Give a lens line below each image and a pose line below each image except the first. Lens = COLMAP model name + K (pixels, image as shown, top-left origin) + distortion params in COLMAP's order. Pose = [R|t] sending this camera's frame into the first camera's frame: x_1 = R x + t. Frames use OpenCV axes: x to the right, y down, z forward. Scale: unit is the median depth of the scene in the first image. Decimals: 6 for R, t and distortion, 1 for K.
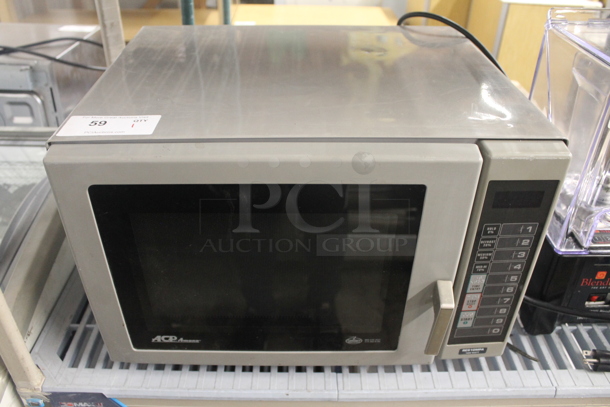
lens RADIAL K [[506.5, 0, 305.0], [0, 506.5, 203.5], [0, 0, 1]] dist [-0.147015, 0.003323]
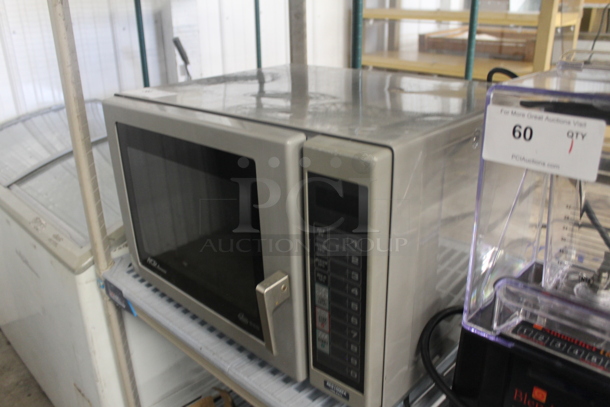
lens RADIAL K [[506.5, 0, 305.0], [0, 506.5, 203.5], [0, 0, 1]] dist [-0.147015, 0.003323]
pose [[0.715981, 0.233585, -0.657882, 0.900619], [-0.367379, 0.927392, -0.070547, 0.076137], [0.593636, 0.292203, 0.749809, 0.207974]]
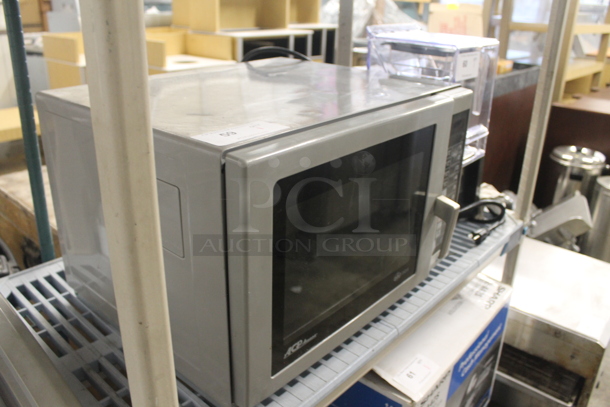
lens RADIAL K [[506.5, 0, 305.0], [0, 506.5, 203.5], [0, 0, 1]] dist [-0.147015, 0.003323]
pose [[0.671729, -0.292632, 0.680548, -0.928868], [0.422387, 0.906003, -0.027337, 0.047399], [-0.608579, 0.305818, 0.732193, 0.163406]]
